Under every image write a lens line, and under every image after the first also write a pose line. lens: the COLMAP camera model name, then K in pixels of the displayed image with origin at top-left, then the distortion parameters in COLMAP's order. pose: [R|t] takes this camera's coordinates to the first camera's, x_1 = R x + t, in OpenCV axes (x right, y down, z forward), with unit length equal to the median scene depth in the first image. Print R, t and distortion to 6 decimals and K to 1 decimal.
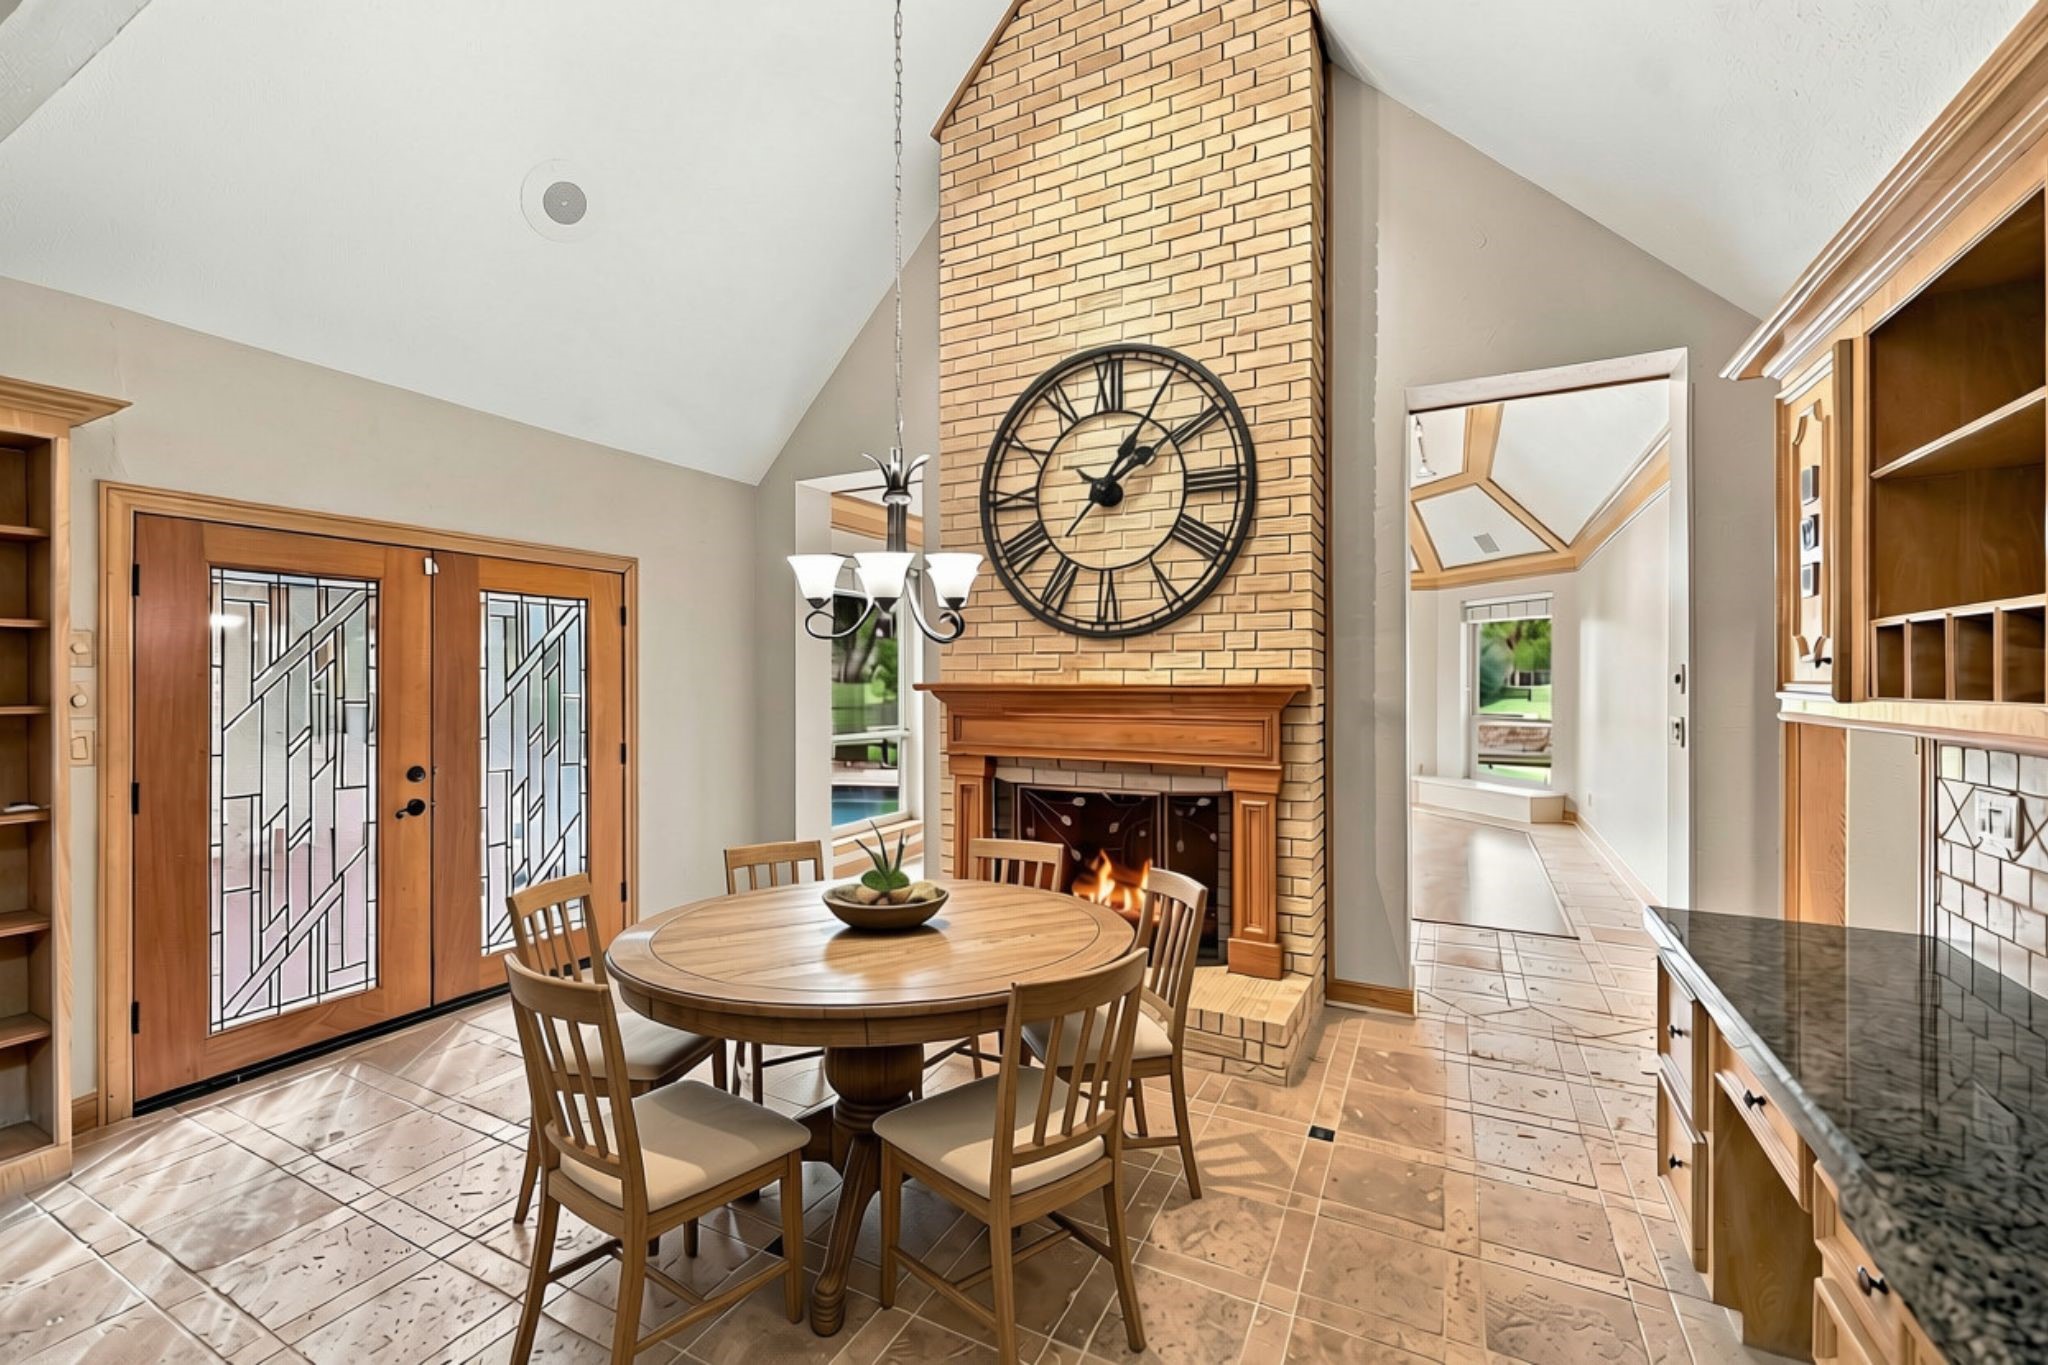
lens RADIAL K [[831.1, 0, 1020.0], [0, 831.1, 676.0], [0, 0, 1]] dist [-0.000443, 0.000206]
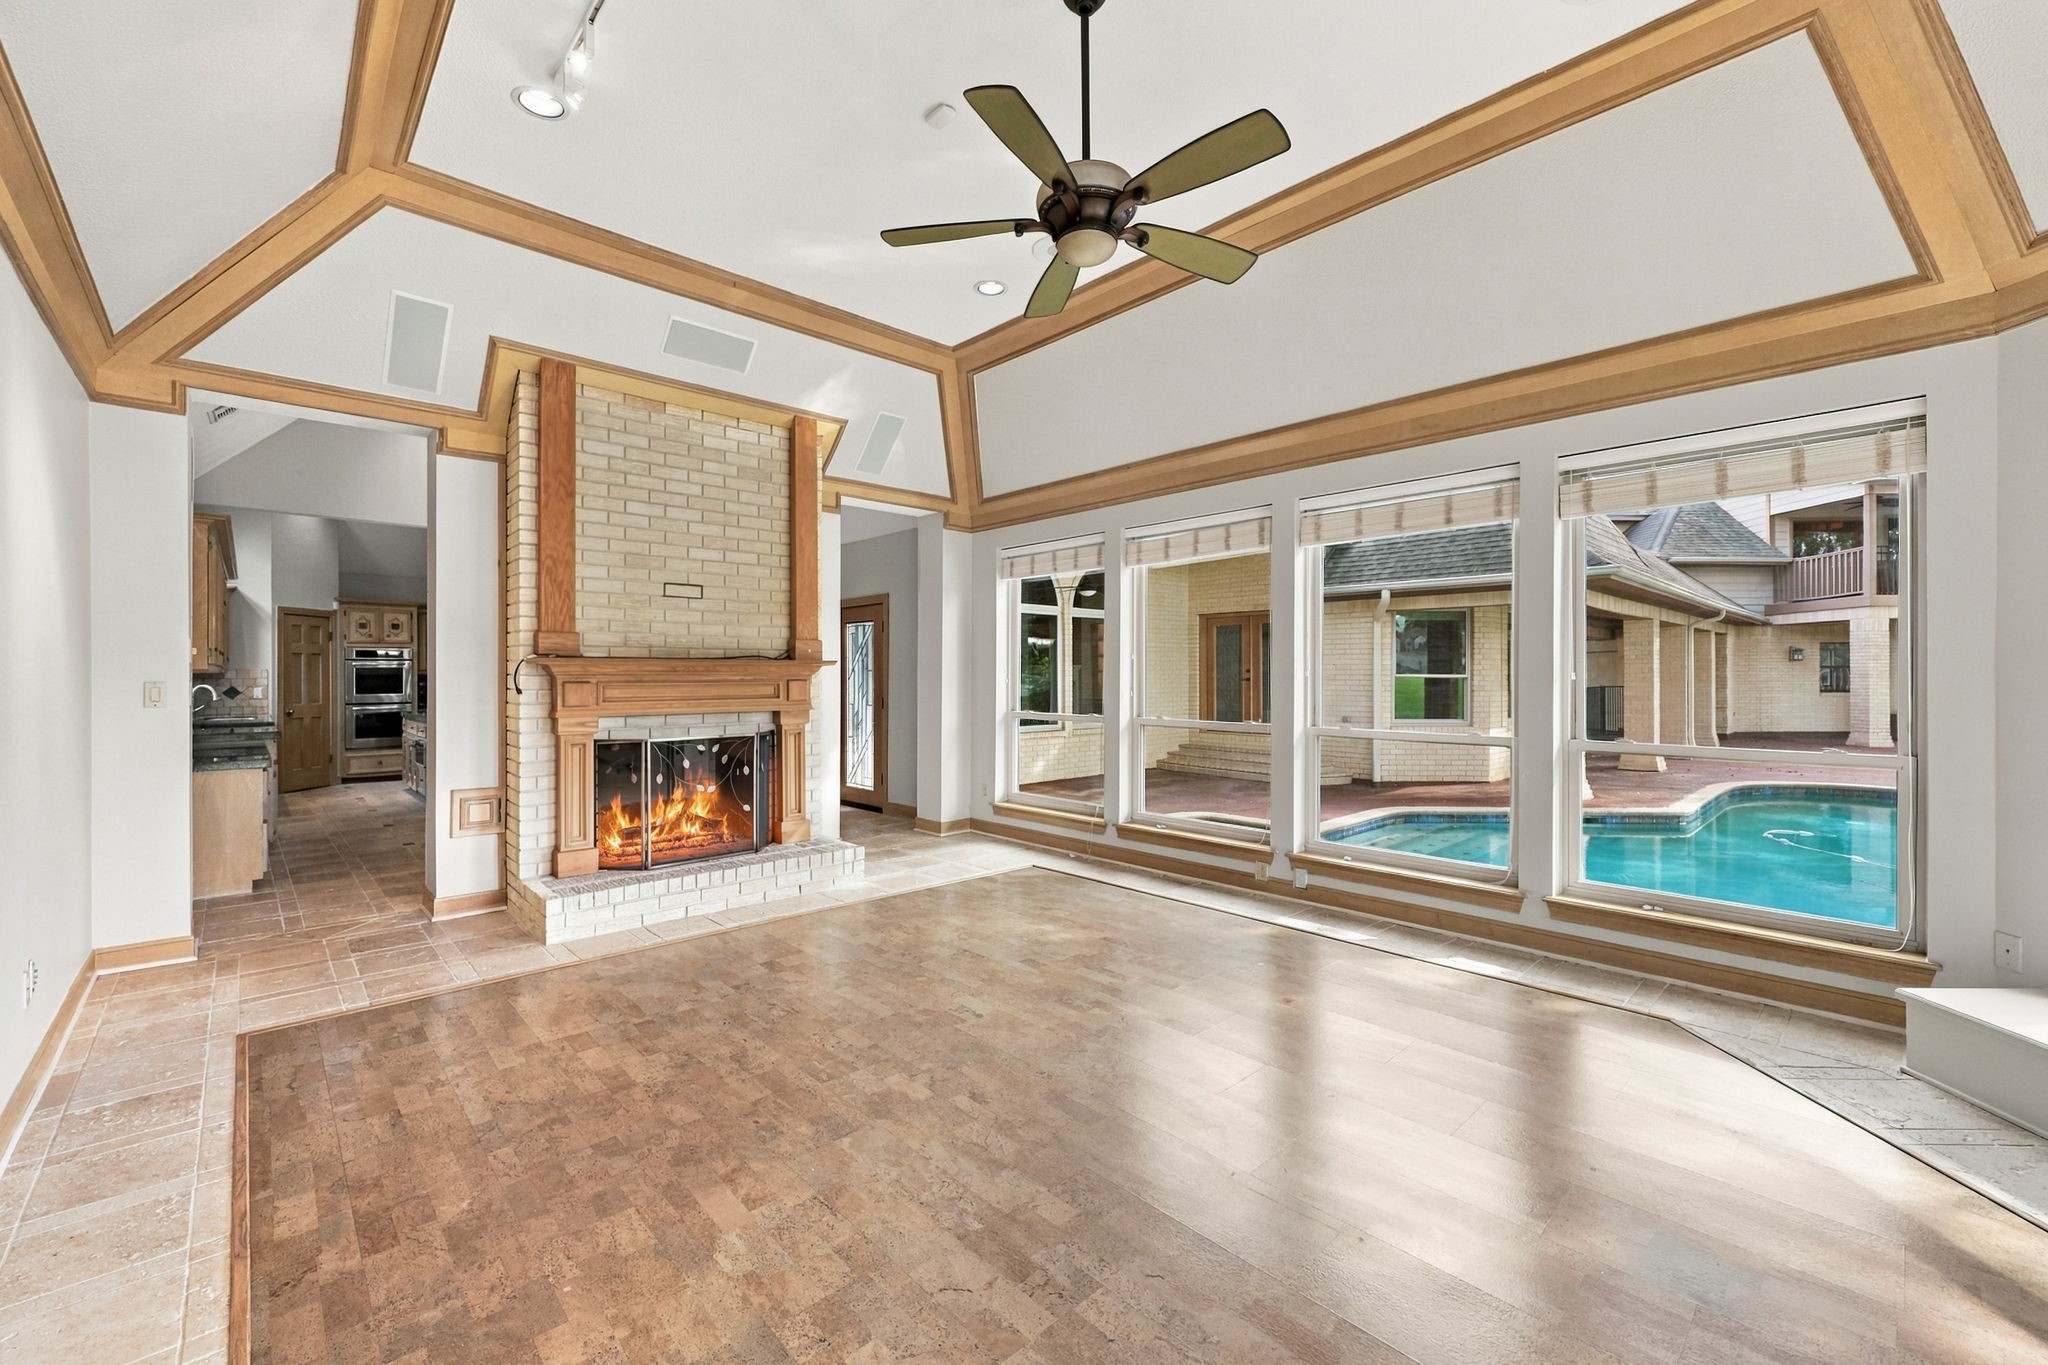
lens RADIAL K [[831.1, 0, 1020.0], [0, 831.1, 676.0], [0, 0, 1]] dist [-0.000443, 0.000206]
pose [[-0.333237, 0.004543, -0.942832, 1.367440], [0.000737, 0.999989, 0.004558, 0.031477], [0.942843, 0.000824, -0.333237, 2.196966]]
